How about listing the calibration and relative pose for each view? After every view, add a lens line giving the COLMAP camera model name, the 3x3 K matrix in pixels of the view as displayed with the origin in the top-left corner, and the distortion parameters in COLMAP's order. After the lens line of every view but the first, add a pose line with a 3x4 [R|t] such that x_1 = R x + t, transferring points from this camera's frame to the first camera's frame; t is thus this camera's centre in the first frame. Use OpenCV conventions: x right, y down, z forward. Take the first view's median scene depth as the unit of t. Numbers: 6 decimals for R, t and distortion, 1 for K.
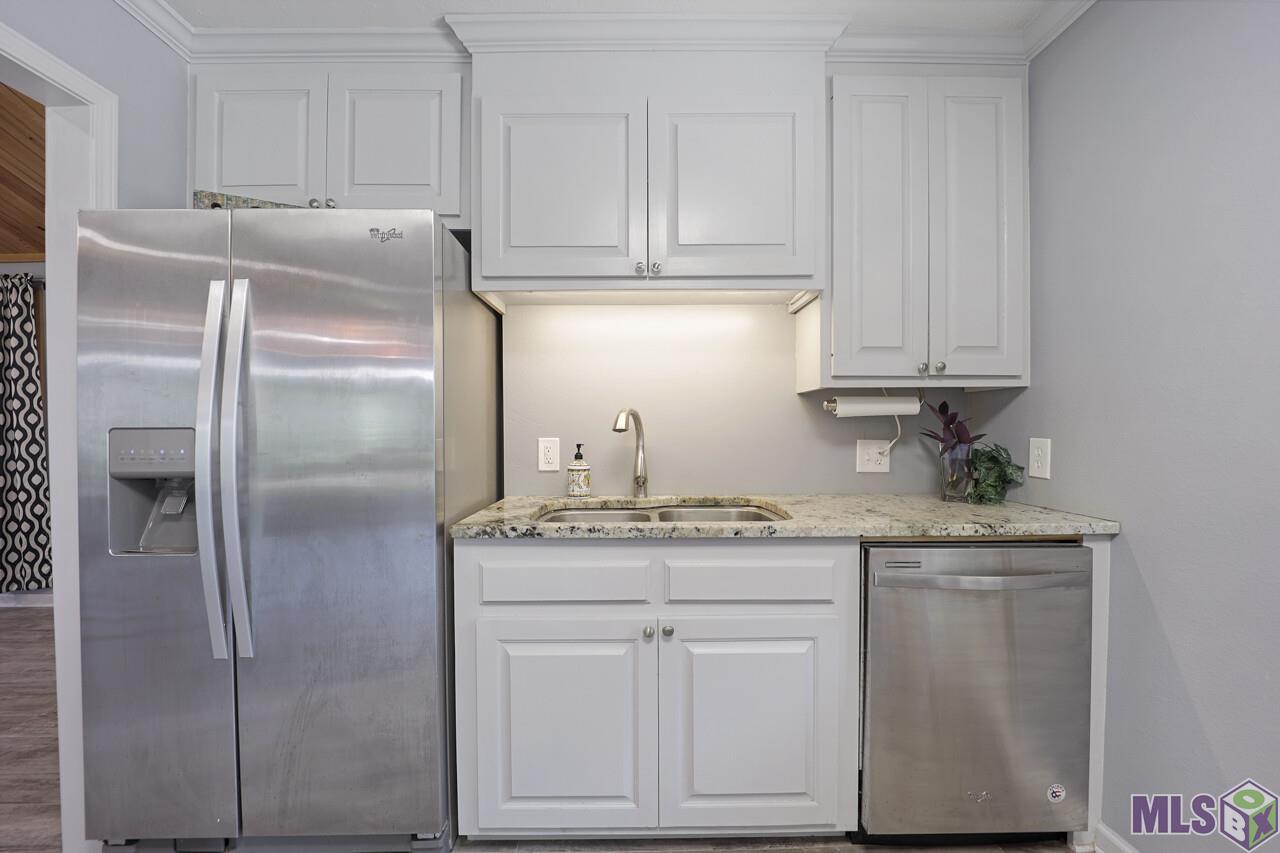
lens RADIAL K [[521.9, 0, 642.5], [0, 521.9, 432.9], [0, 0, 1]] dist [-0.043345, 0.007443]
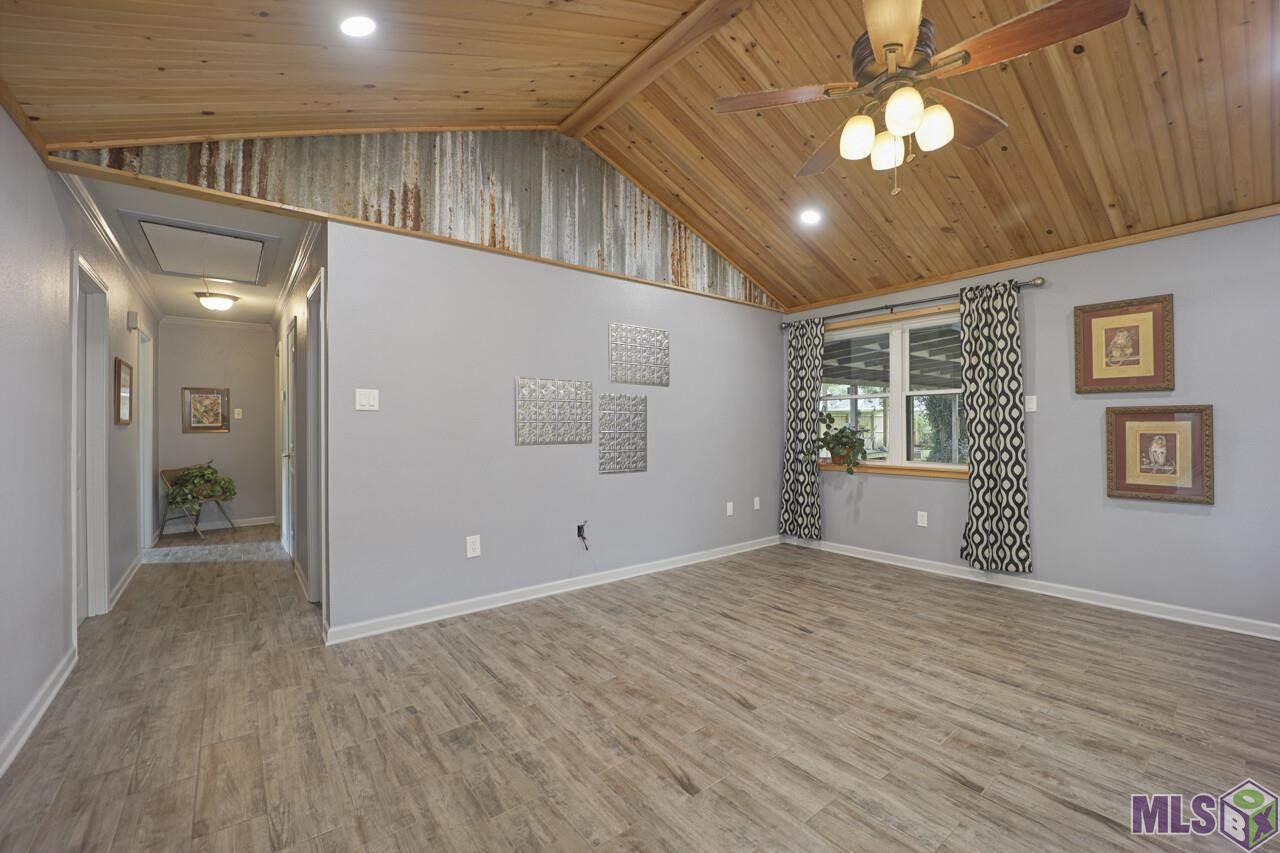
lens RADIAL K [[526.1, 0, 644.8], [0, 526.1, 421.9], [0, 0, 1]] dist [-0.018357, 0.000341]
pose [[0.609573, -0.001575, -0.792729, -0.830993], [-0.004298, 0.999977, -0.005292, -0.000207], [0.792718, 0.006633, 0.609552, -0.331154]]
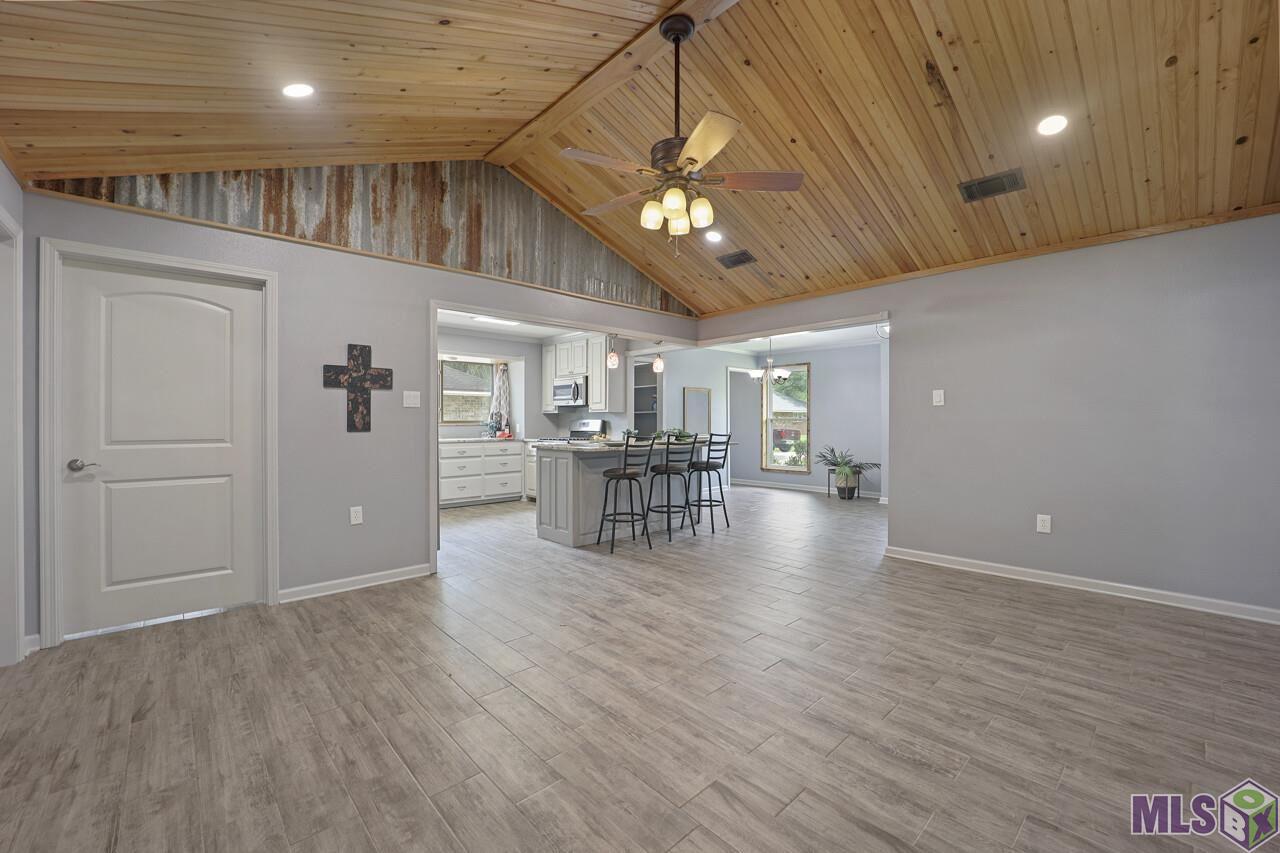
lens RADIAL K [[530.3, 0, 640.0], [0, 530.3, 426.5], [0, 0, 1]] dist [-0.021152, -0.000187]
pose [[-0.661808, -0.002388, 0.749669, -1.712690], [0.010395, 0.999870, 0.012362, 0.002756], [-0.749601, 0.015975, -0.661697, 0.845927]]
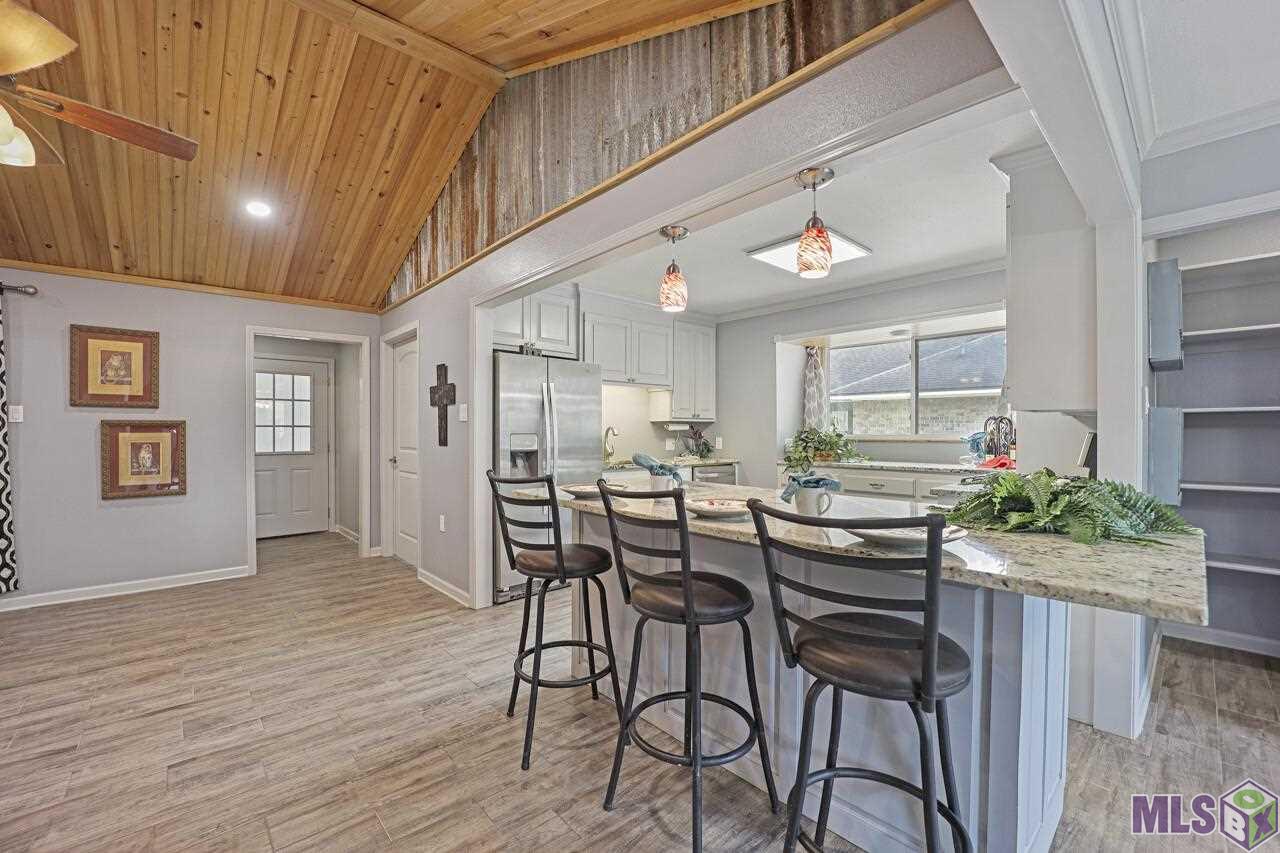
lens RADIAL K [[521.9, 0, 642.5], [0, 521.9, 432.9], [0, 0, 1]] dist [-0.043345, 0.007443]
pose [[0.750489, 0.002363, 0.660878, -0.920172], [0.003480, 0.999966, -0.007527, 0.002865], [-0.660873, 0.007948, 0.750455, -0.615958]]
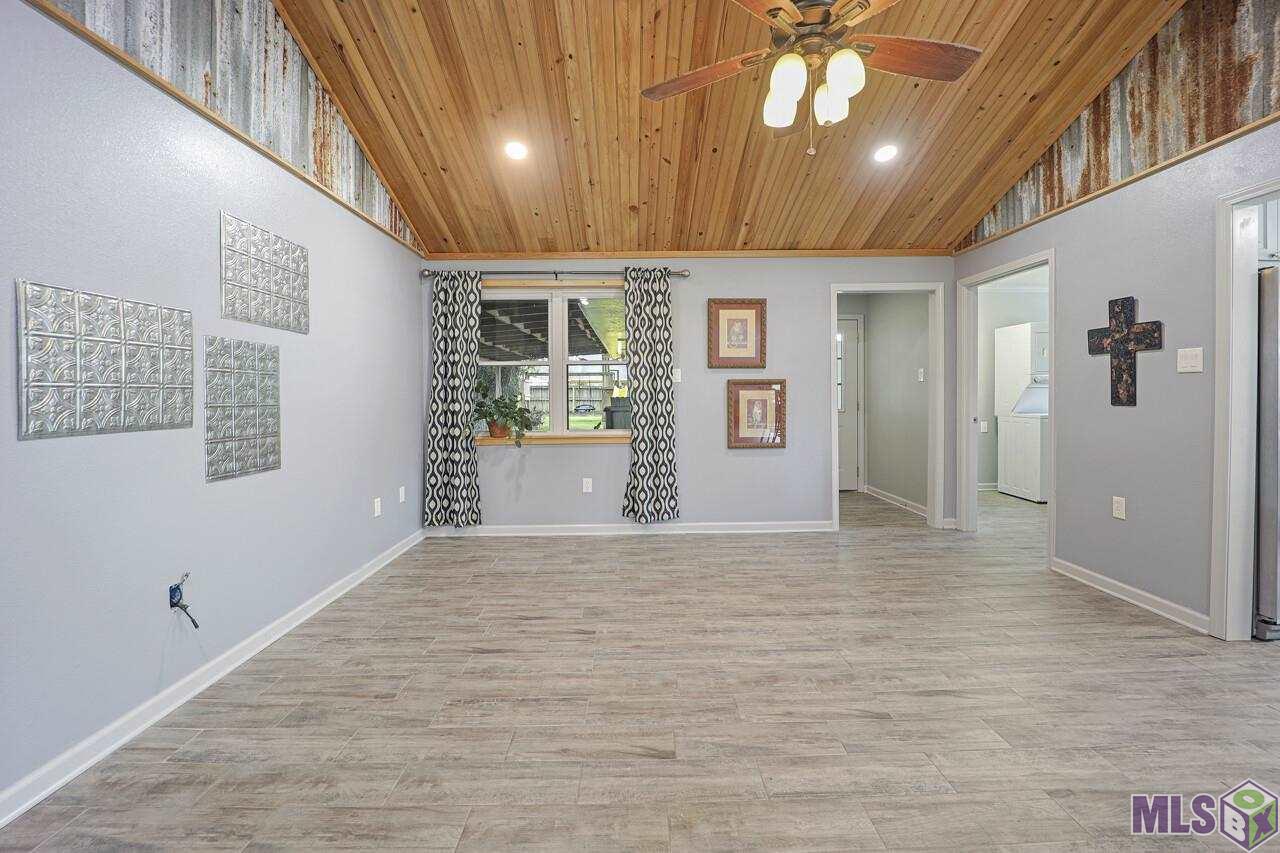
lens RADIAL K [[525.3, 0, 647.0], [0, 525.3, 396.9], [0, 0, 1]] dist [-0.016404, -0.000112]
pose [[0.999999, -0.000043, 0.001051, -1.298991], [0.000044, 1.000000, -0.000059, 0.006335], [-0.001051, 0.000059, 0.999999, -0.329836]]
